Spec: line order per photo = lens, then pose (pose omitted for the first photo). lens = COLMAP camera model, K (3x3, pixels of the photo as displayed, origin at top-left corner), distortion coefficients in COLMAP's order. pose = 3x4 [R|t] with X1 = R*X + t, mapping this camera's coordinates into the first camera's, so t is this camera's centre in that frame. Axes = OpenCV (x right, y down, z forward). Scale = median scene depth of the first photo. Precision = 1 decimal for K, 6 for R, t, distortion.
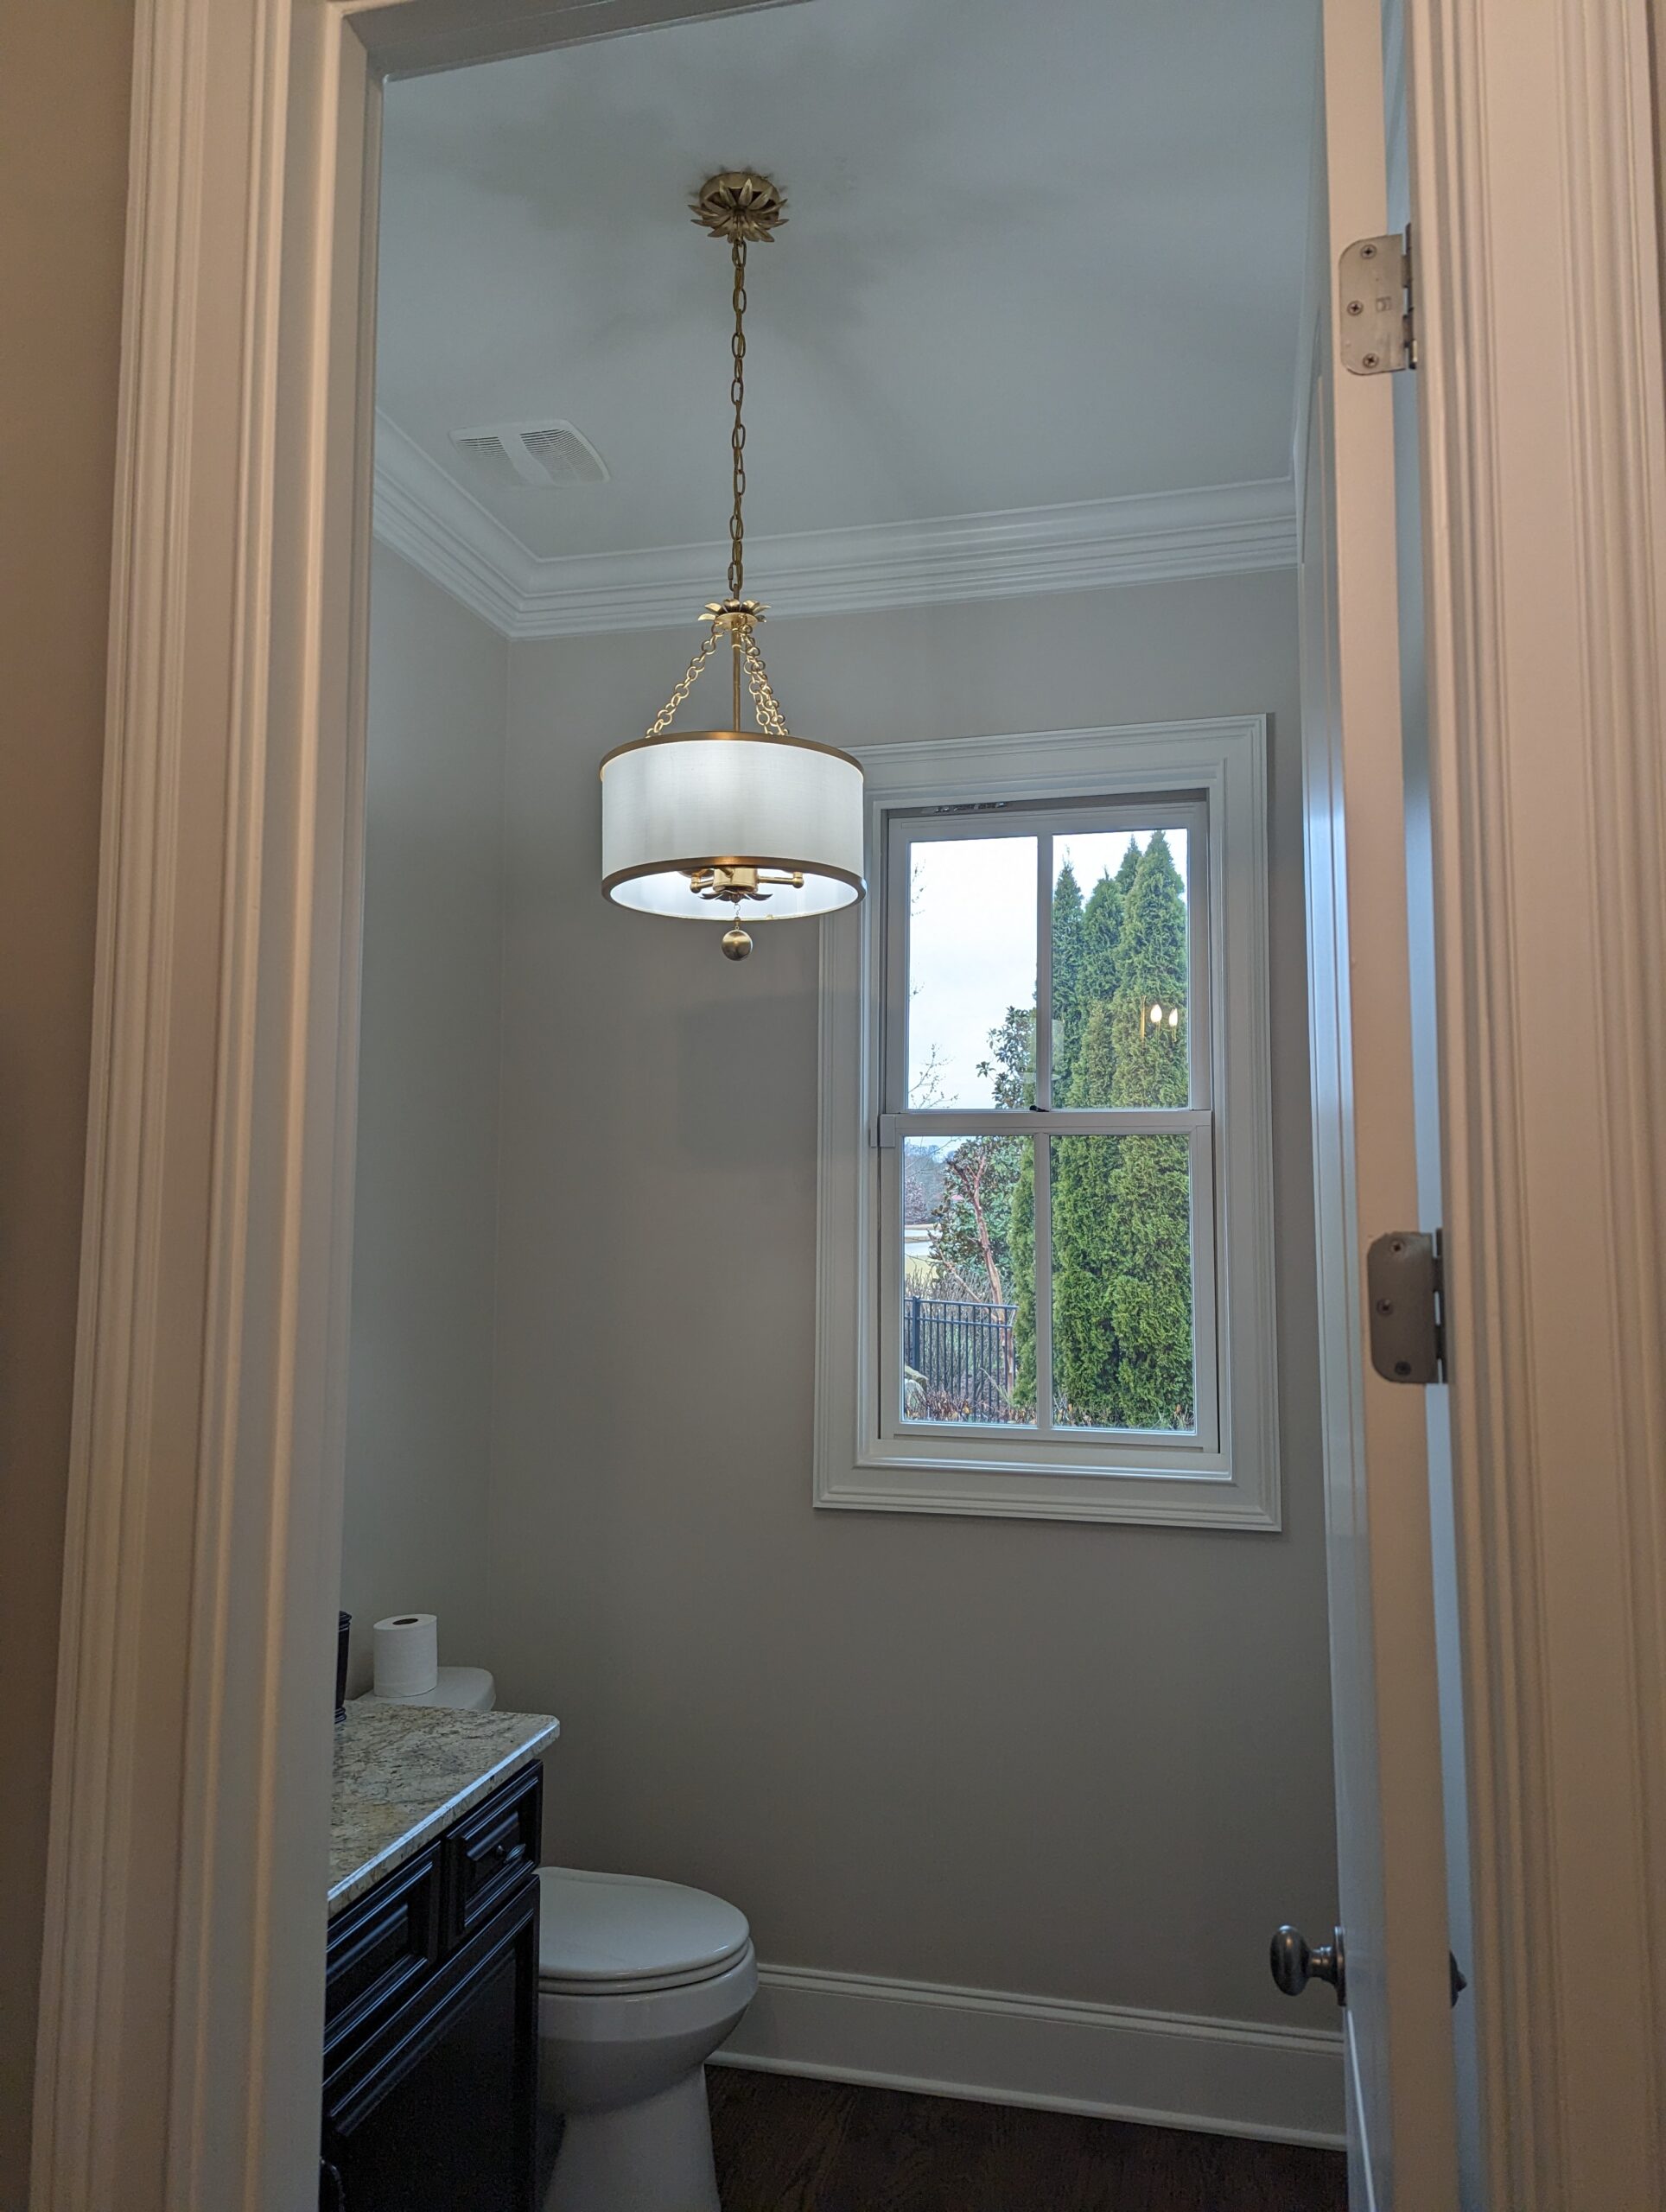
lens RADIAL K [[1566.0, 0, 813.8], [0, 1566.0, 1069.0], [0, 0, 1]] dist [0.074013, -0.065144]
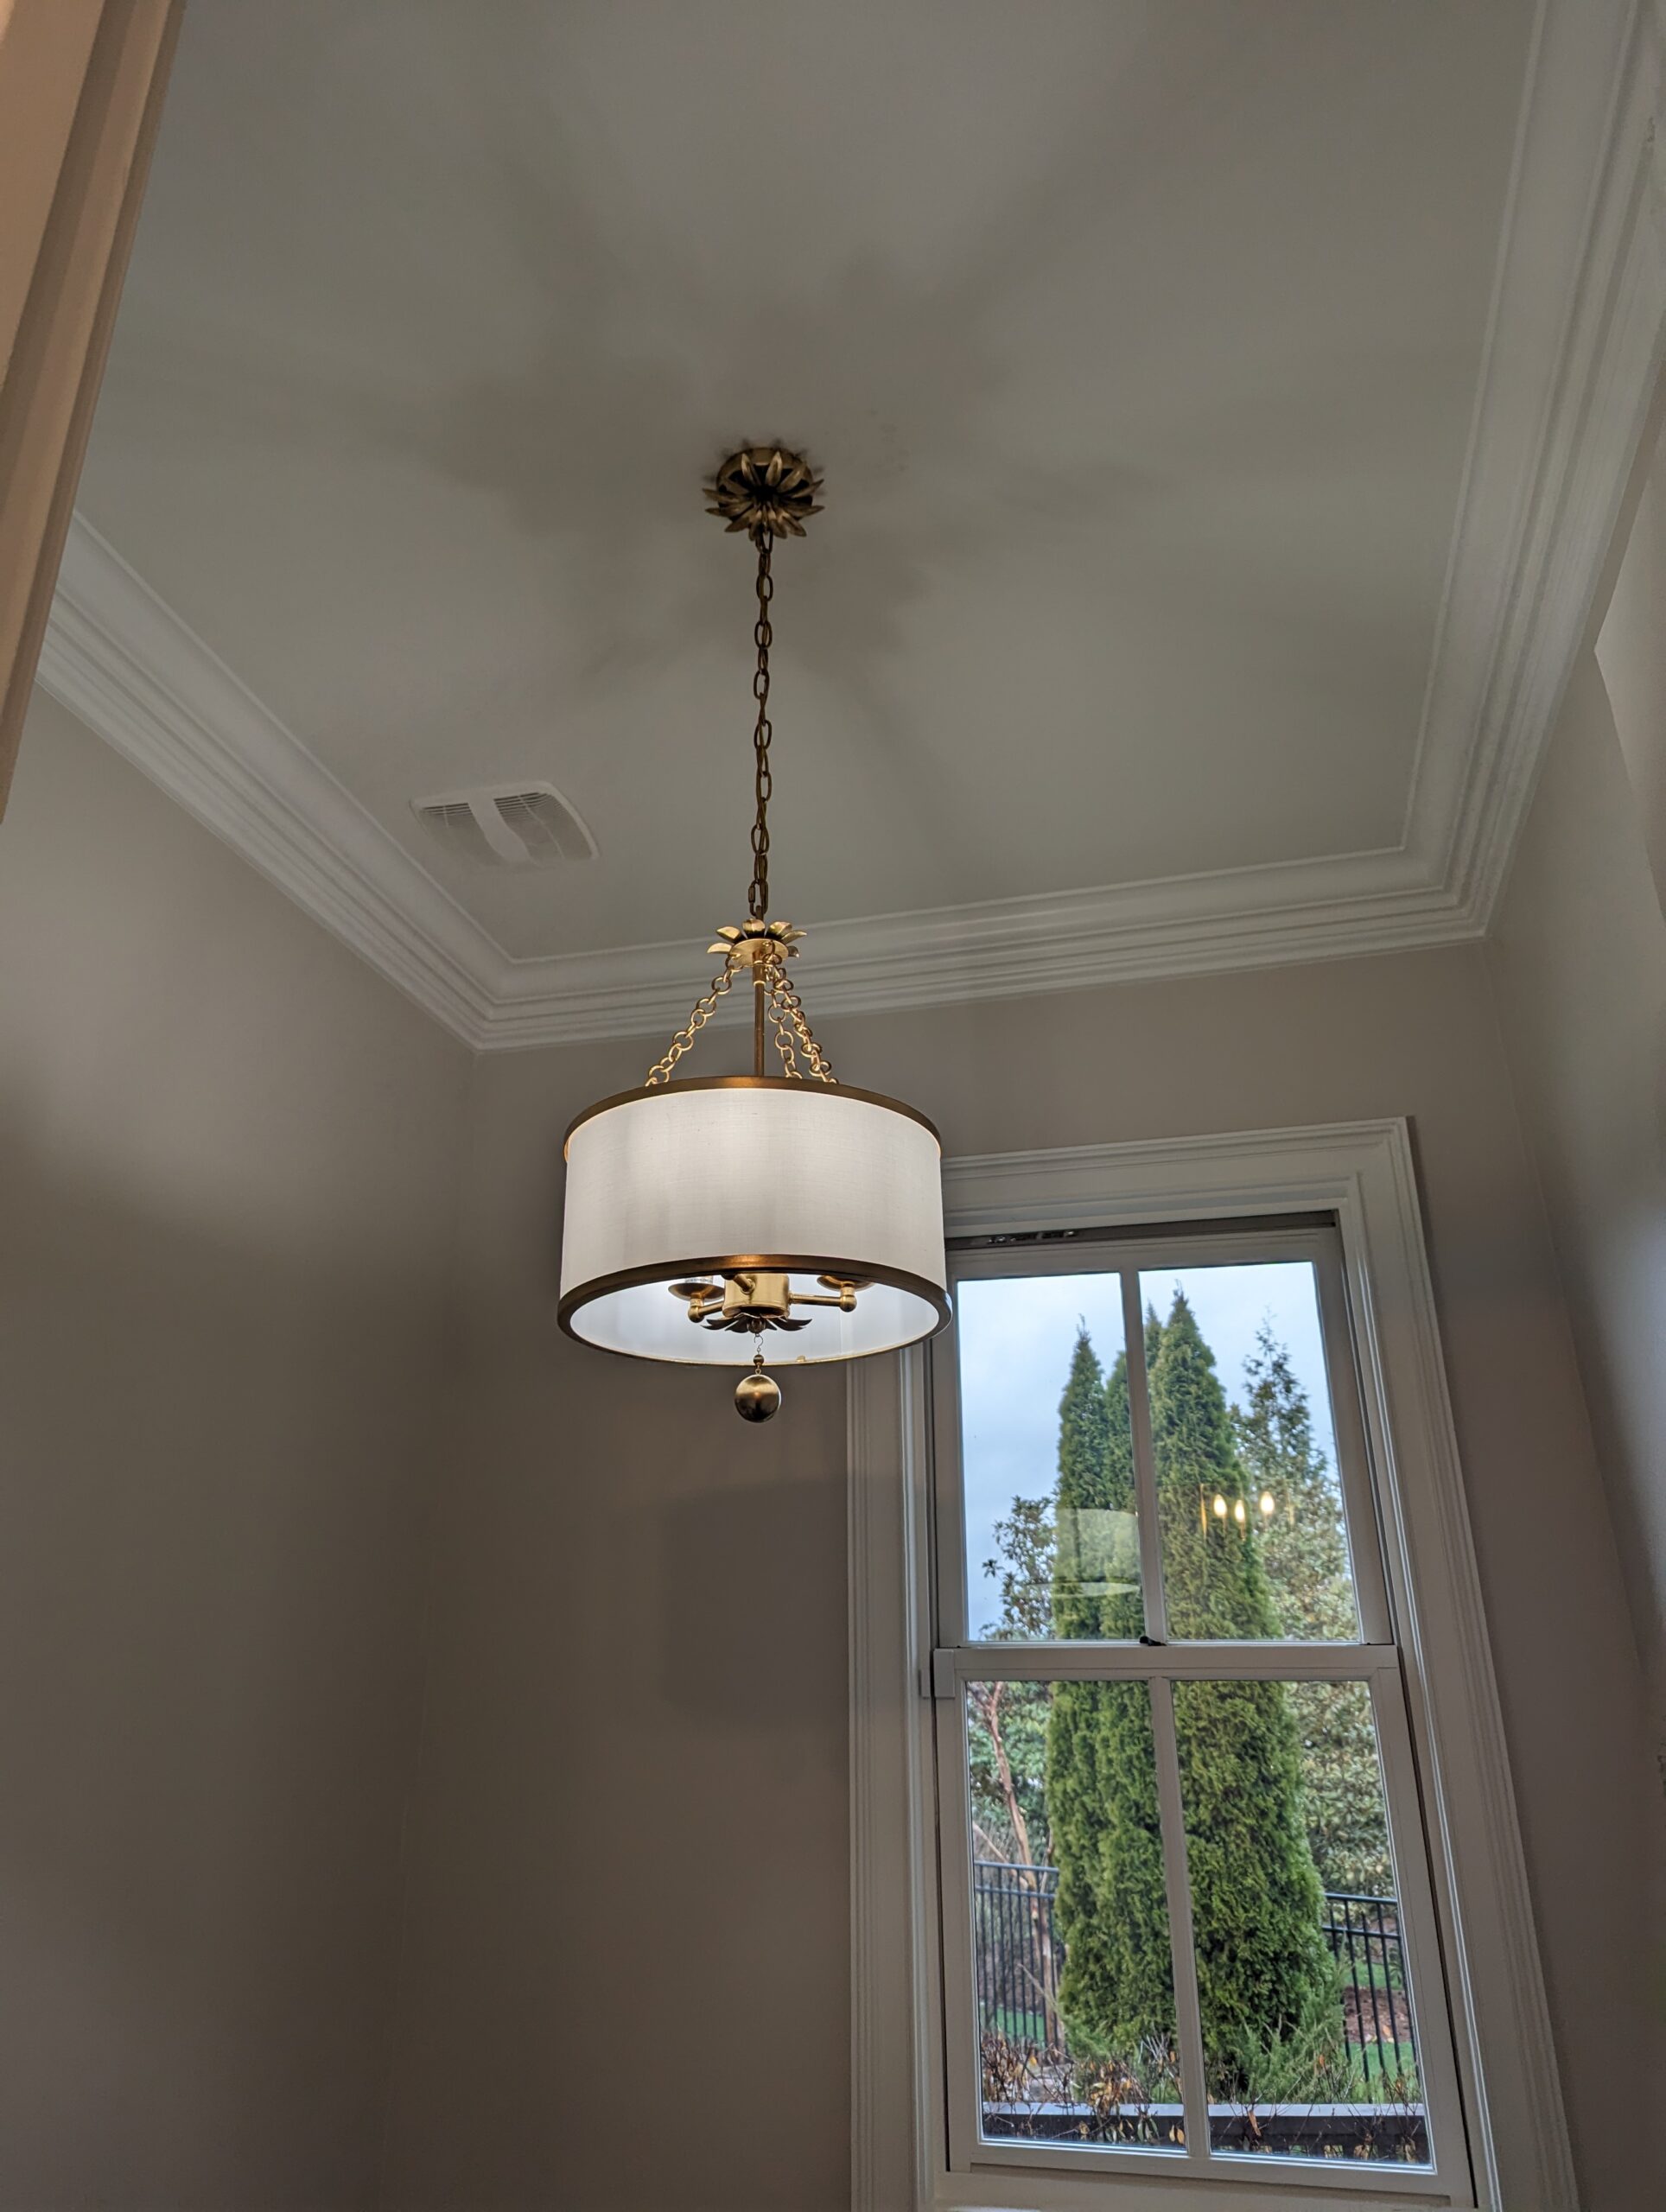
lens RADIAL K [[1566.0, 0, 813.8], [0, 1566.0, 1069.0], [0, 0, 1]] dist [0.074013, -0.065144]
pose [[0.999933, -0.003213, 0.011141, -0.021830], [0.006418, 0.953619, -0.300949, -0.007558], [-0.009658, 0.301000, 0.953575, 0.216026]]
